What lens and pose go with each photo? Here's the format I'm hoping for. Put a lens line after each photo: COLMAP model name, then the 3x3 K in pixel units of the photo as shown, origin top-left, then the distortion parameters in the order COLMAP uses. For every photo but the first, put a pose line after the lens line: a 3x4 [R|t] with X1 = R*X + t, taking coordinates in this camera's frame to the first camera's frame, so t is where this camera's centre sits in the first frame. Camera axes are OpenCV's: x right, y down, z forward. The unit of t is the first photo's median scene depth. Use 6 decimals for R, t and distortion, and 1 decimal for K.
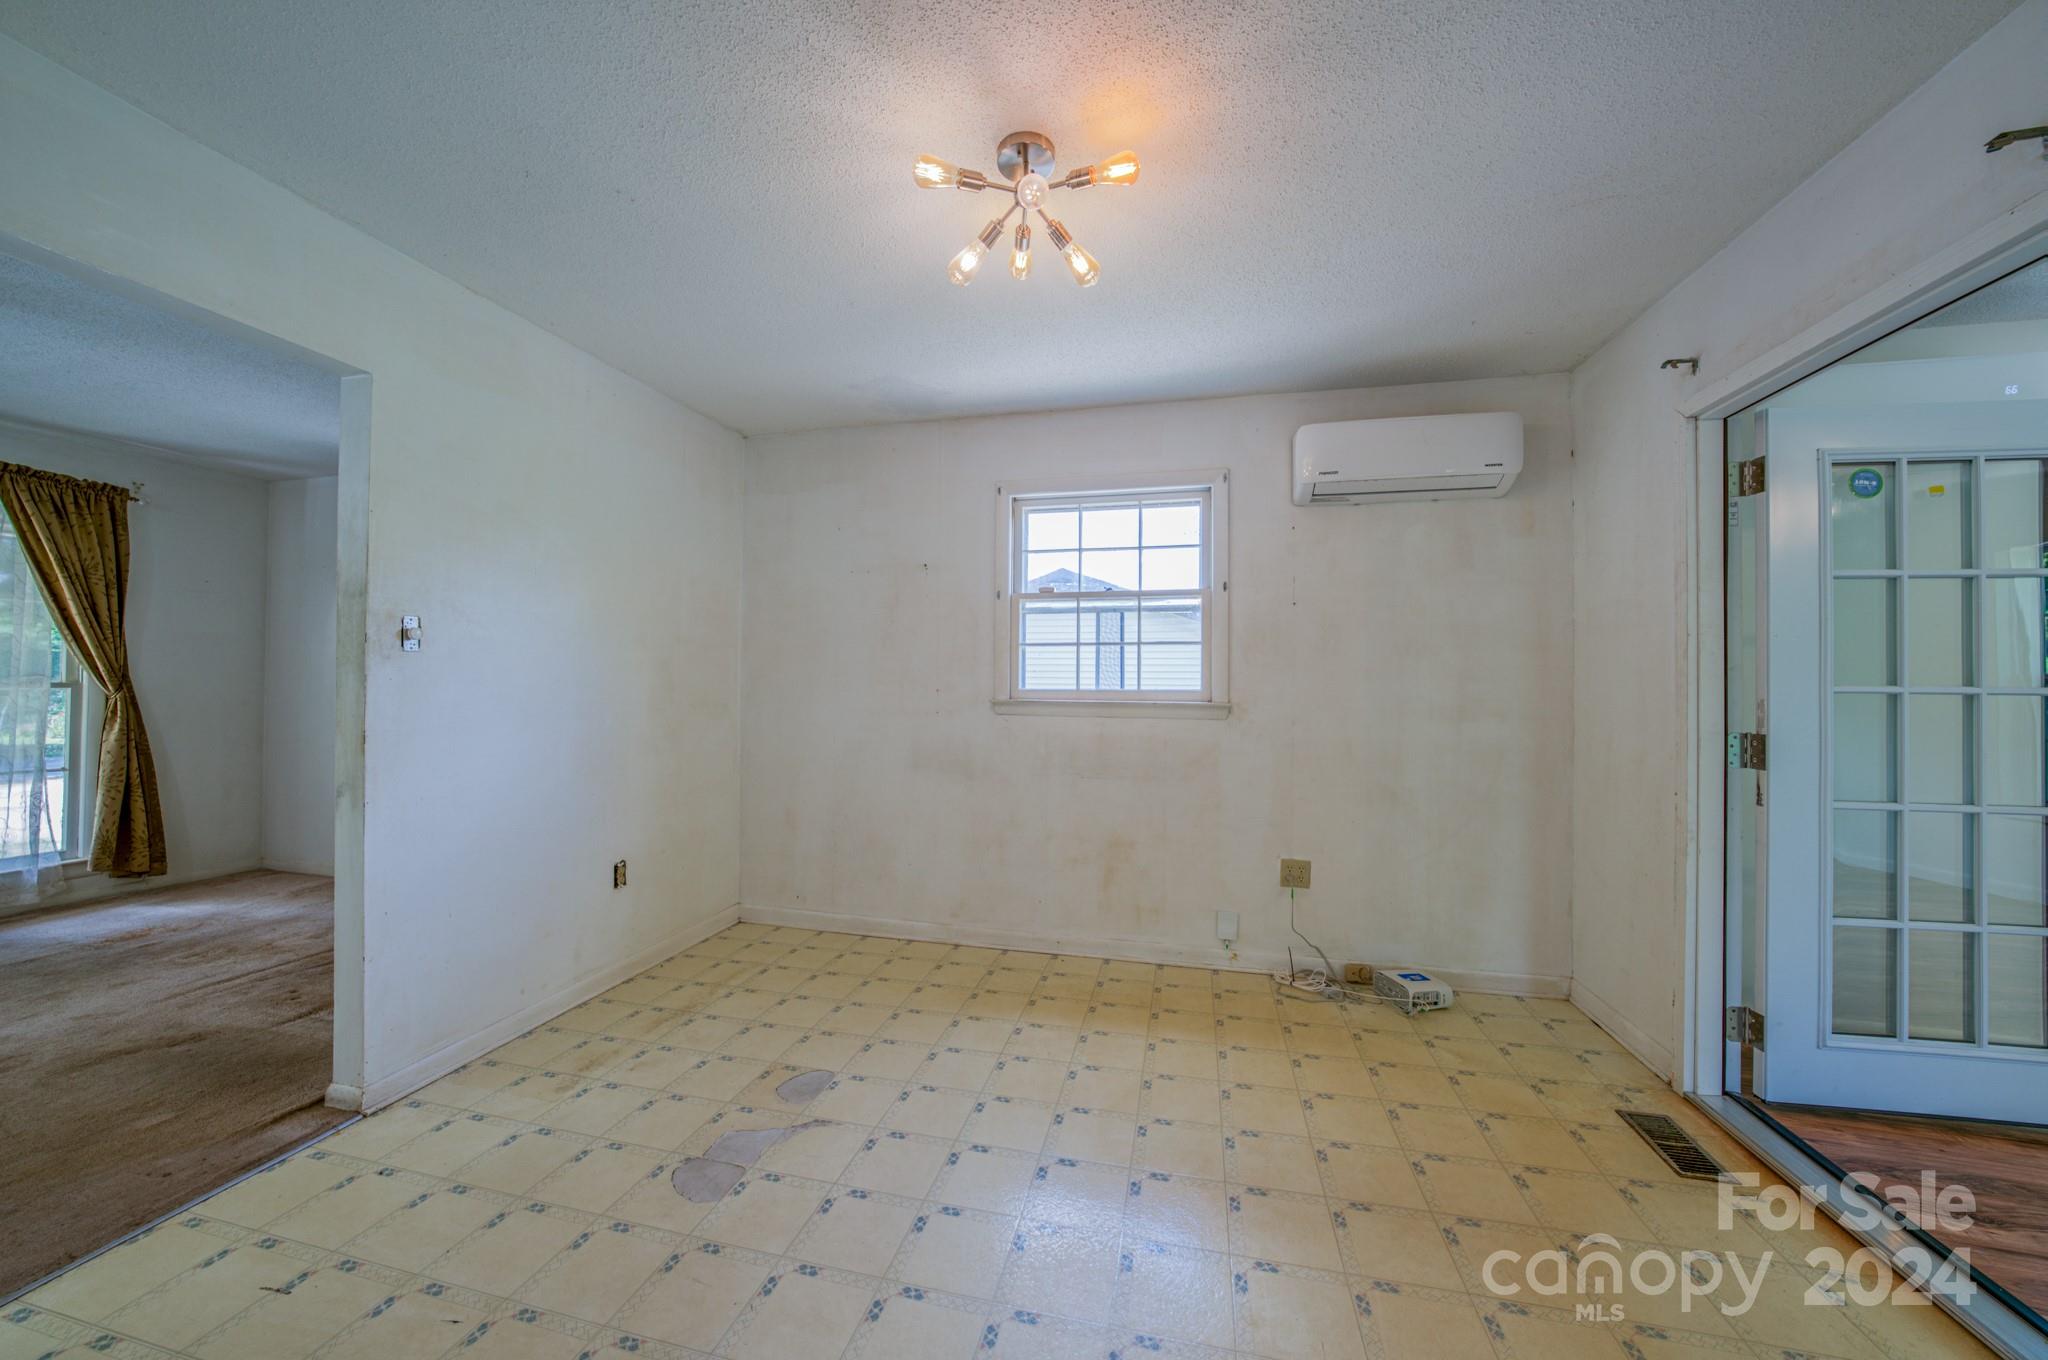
lens RADIAL K [[711.8, 0, 1026.7], [0, 711.8, 676.7], [0, 0, 1]] dist [-0.030195, 0.007148]
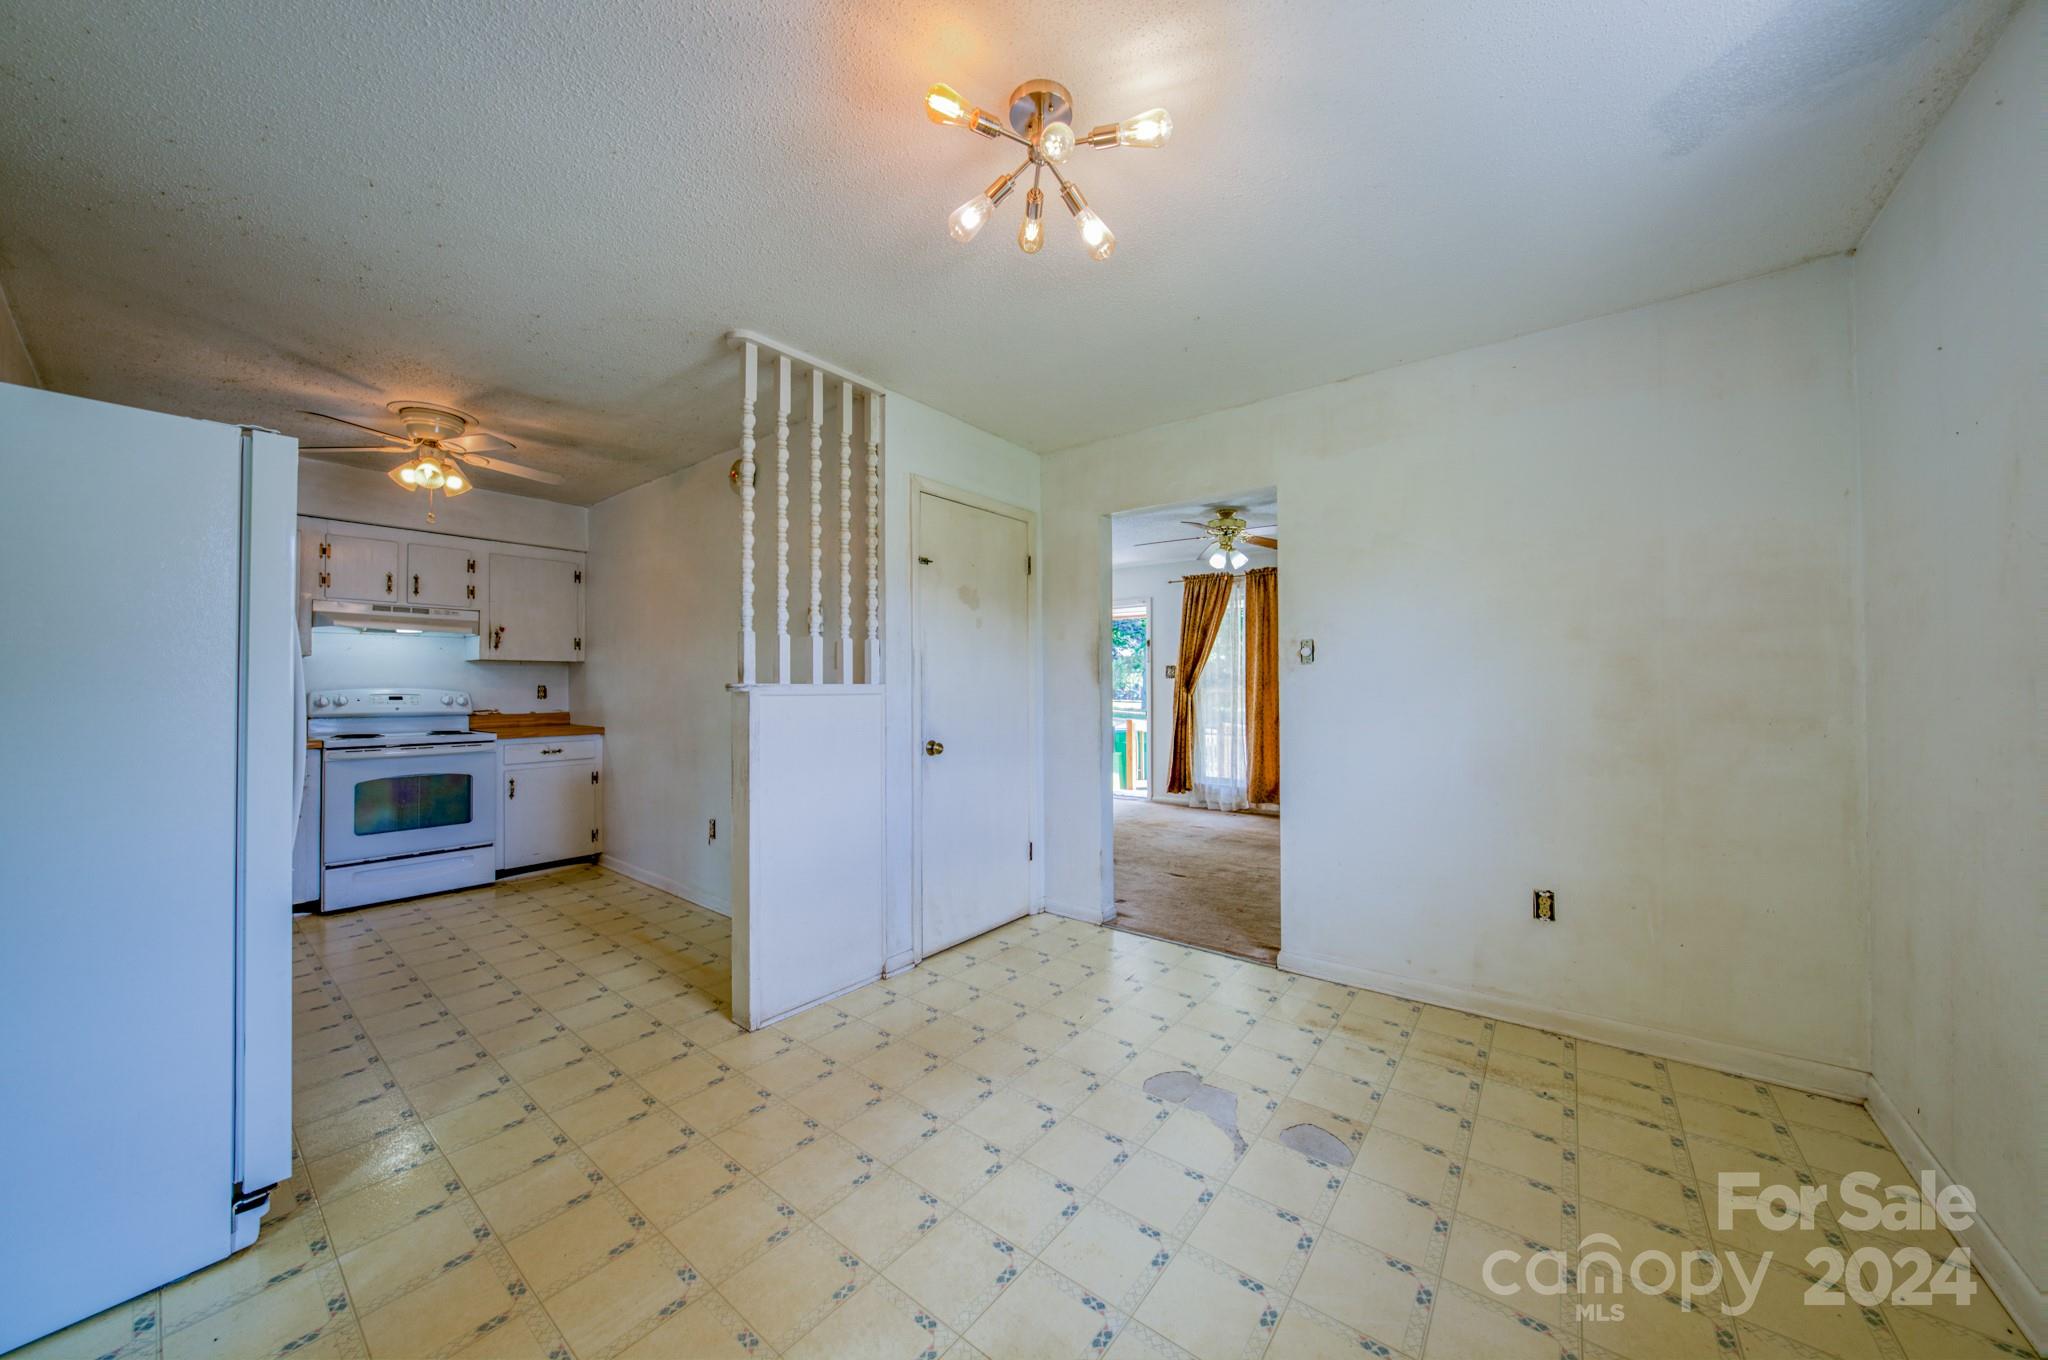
lens RADIAL K [[704.5, 0, 1027.9], [0, 704.5, 676.7], [0, 0, 1]] dist [-0.029706, 0.006225]
pose [[-0.415816, -0.018104, -0.909268, 0.398101], [0.007415, 0.999701, -0.023296, 0.011010], [0.909418, -0.016429, -0.415558, 0.657373]]
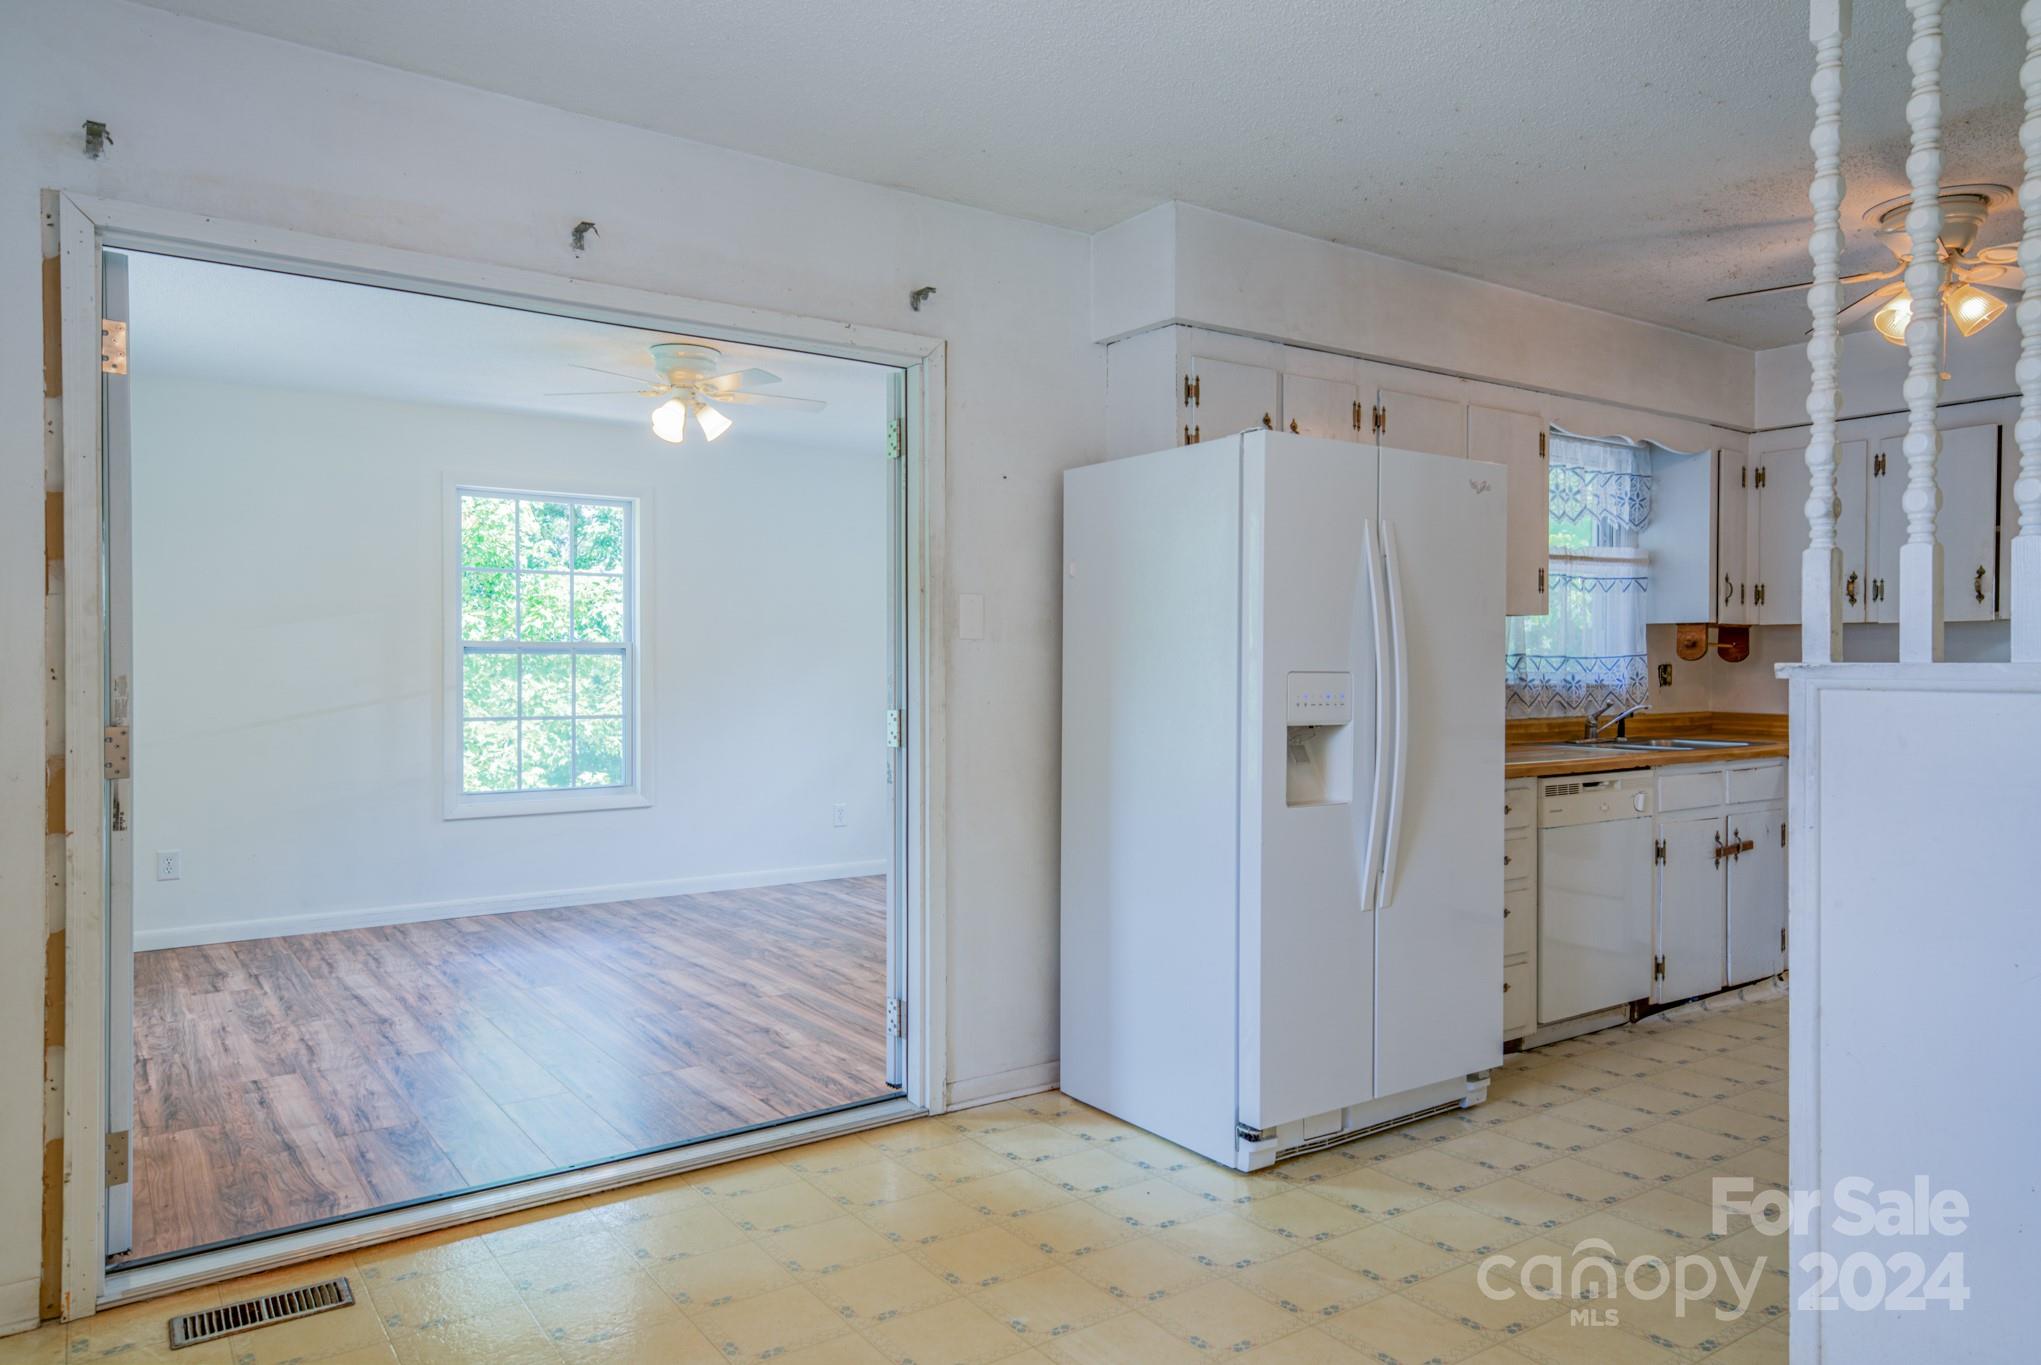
lens RADIAL K [[1327.8, 0, 1030.3], [0, 1327.8, 678.8], [0, 0, 1]] dist [0.030204, 0.000134]
pose [[-0.749632, -0.014134, 0.661704, -0.296892], [-0.013706, 0.999889, 0.005831, 0.008384], [-0.661714, -0.004698, -0.749742, 0.826458]]
